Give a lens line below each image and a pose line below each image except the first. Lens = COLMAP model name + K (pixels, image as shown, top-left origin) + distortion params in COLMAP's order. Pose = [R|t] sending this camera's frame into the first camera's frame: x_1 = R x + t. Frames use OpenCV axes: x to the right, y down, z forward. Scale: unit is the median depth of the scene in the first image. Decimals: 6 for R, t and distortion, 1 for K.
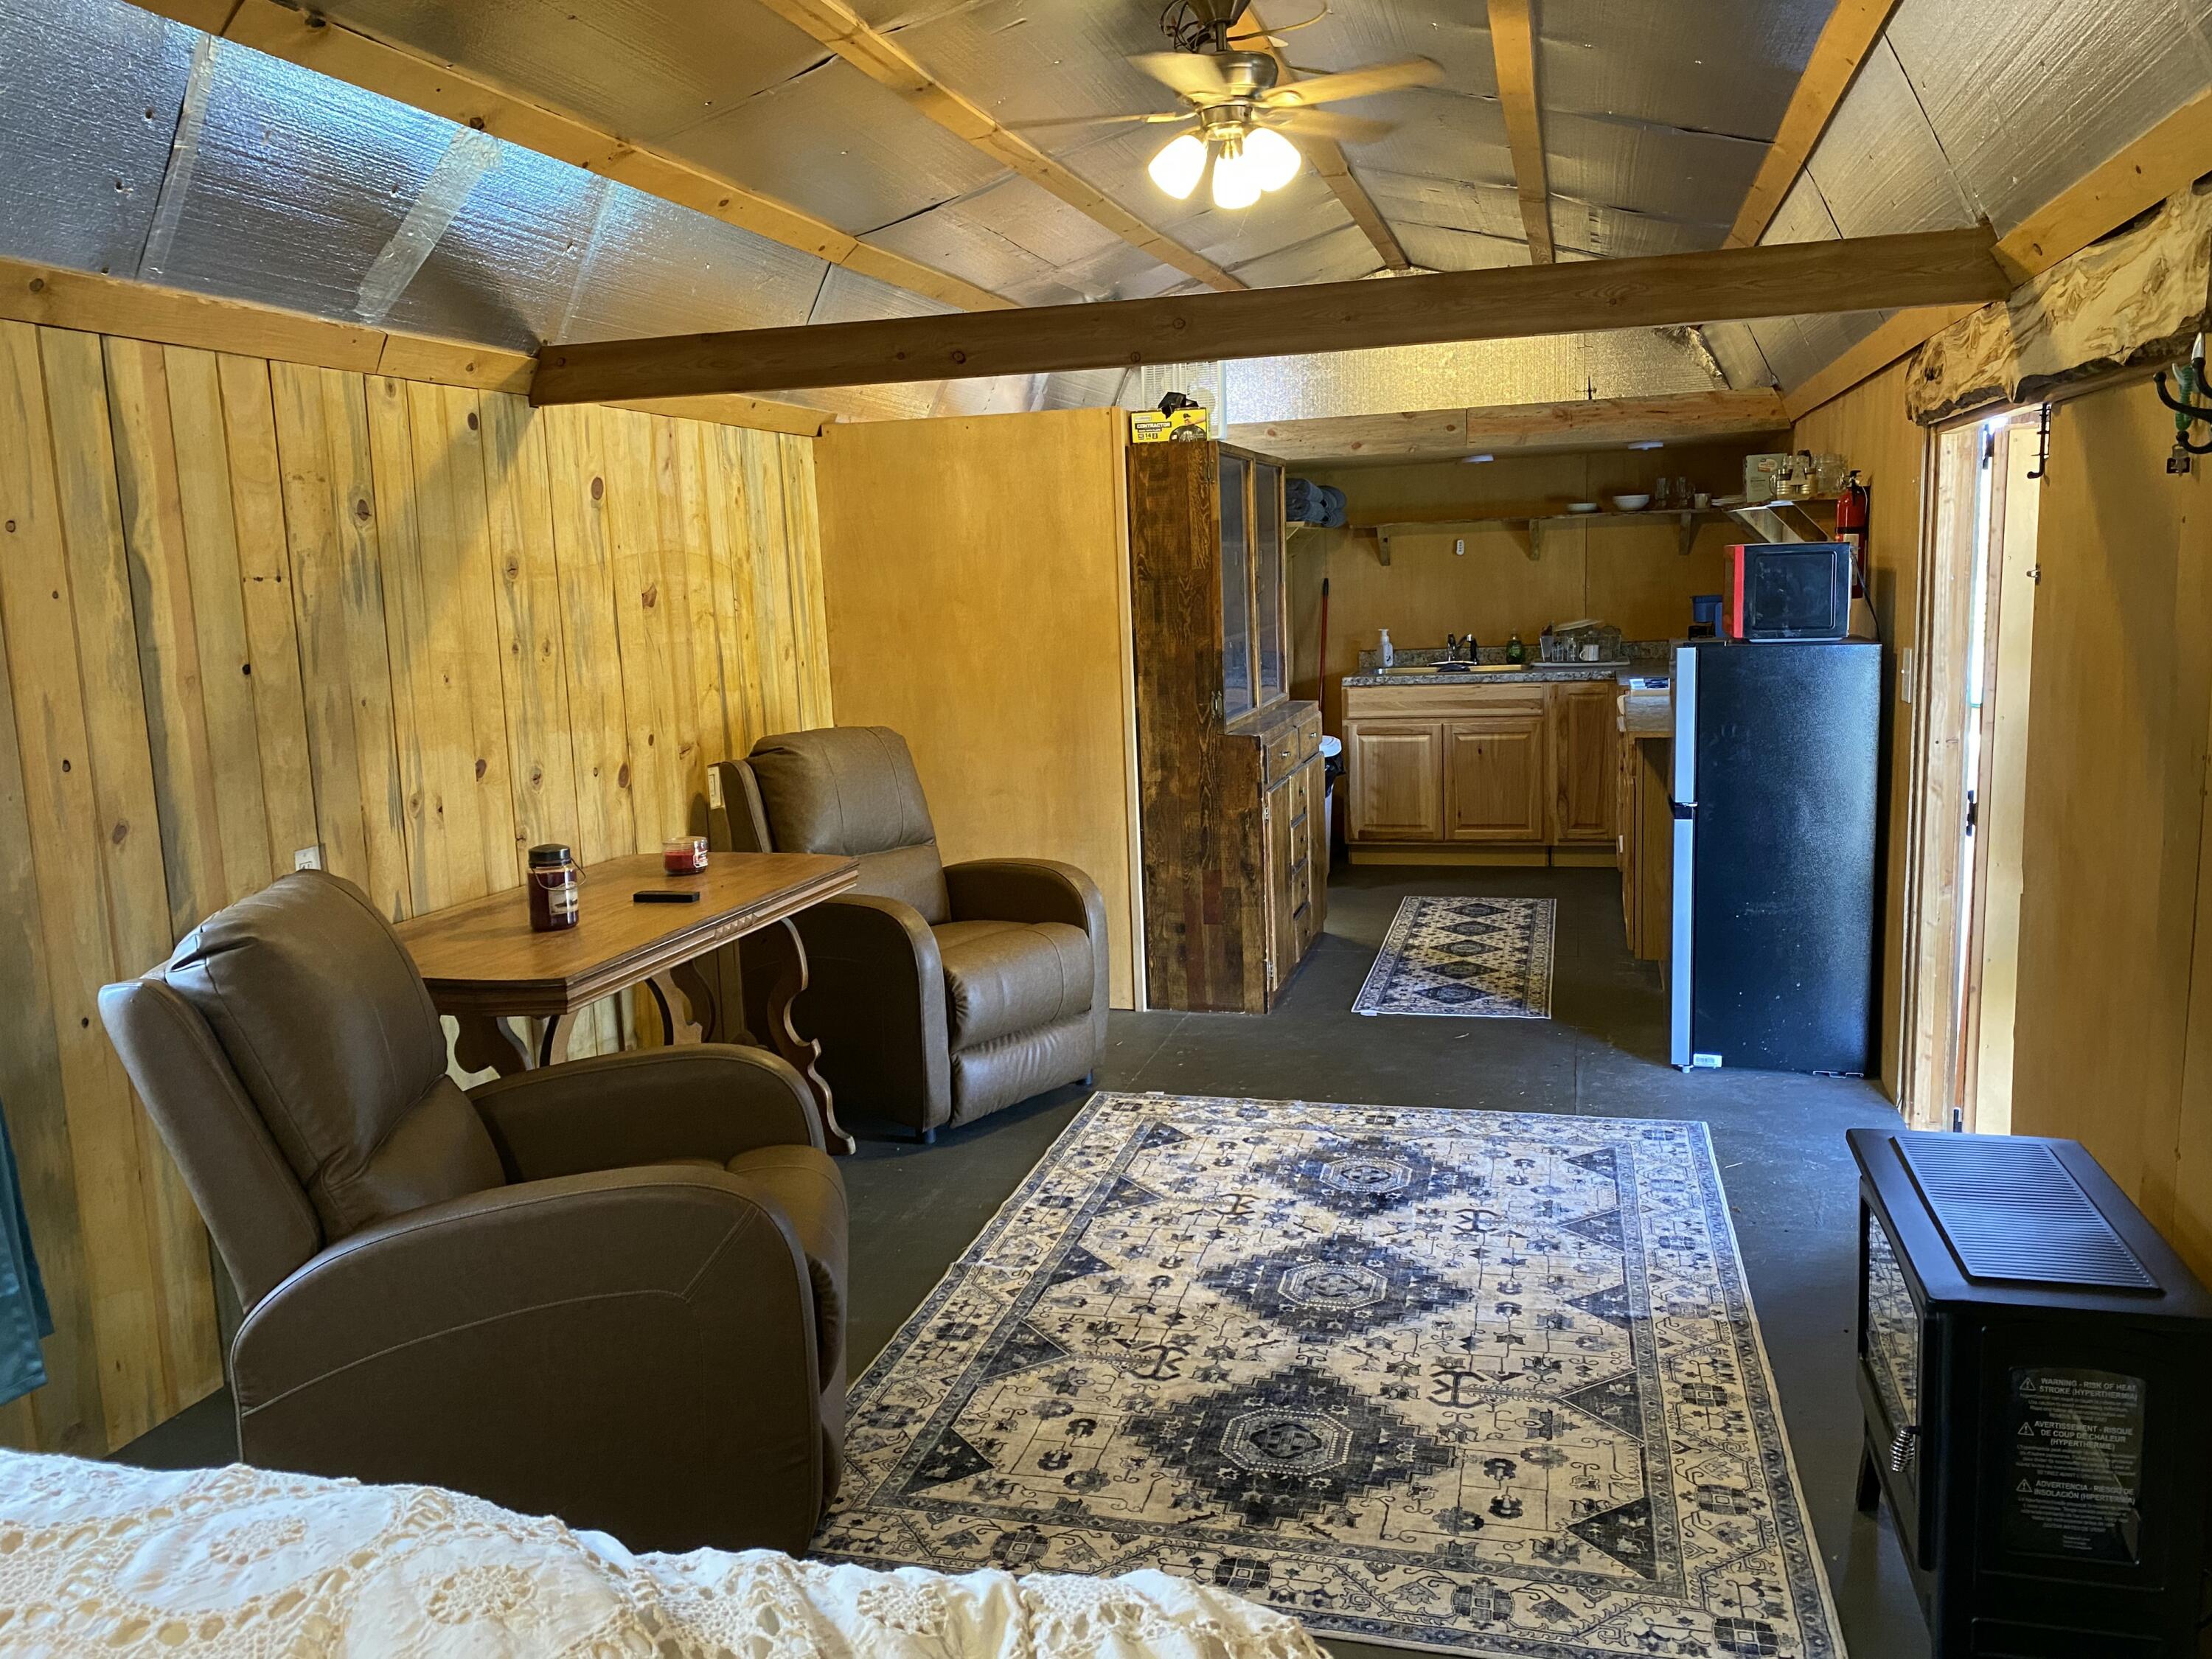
lens RADIAL K [[1696.4, 0, 1104.0], [0, 1696.4, 826.0], [0, 0, 1]] dist [0.004170, -0.002797]
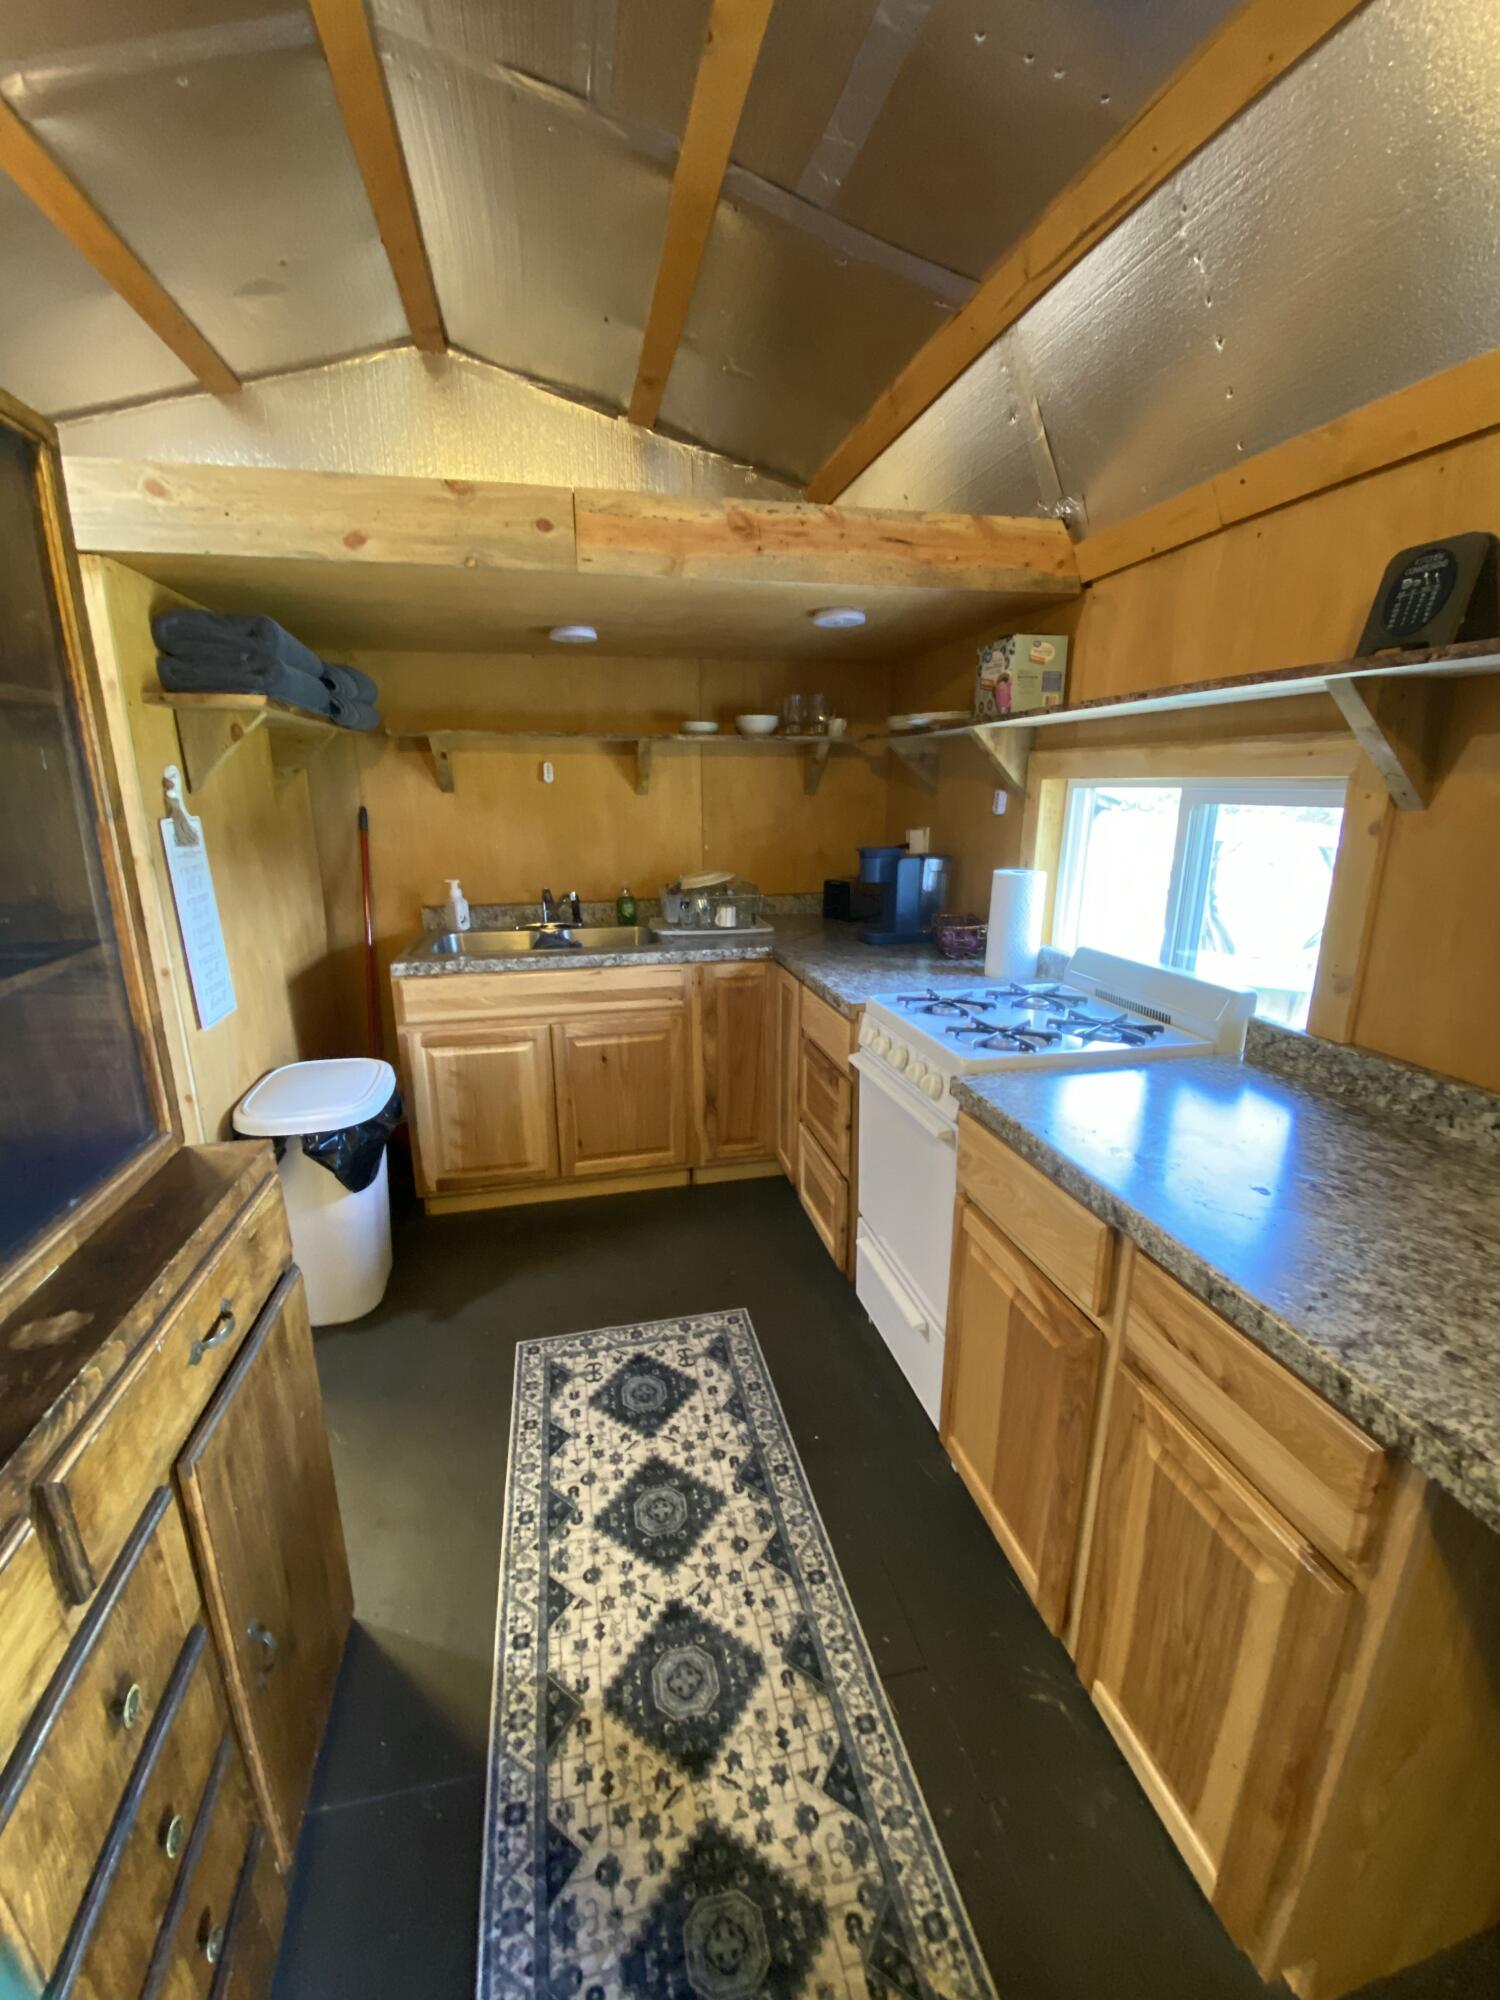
lens RADIAL K [[815.0, 0, 744.1], [0, 815.0, 1029.1], [0, 0, 1]] dist [0.028435, 0.000033]
pose [[0.886063, -0.092421, 0.454258, 0.115237], [0.036460, 0.990783, 0.130461, -0.099277], [-0.462129, -0.099034, 0.881266, 0.653860]]
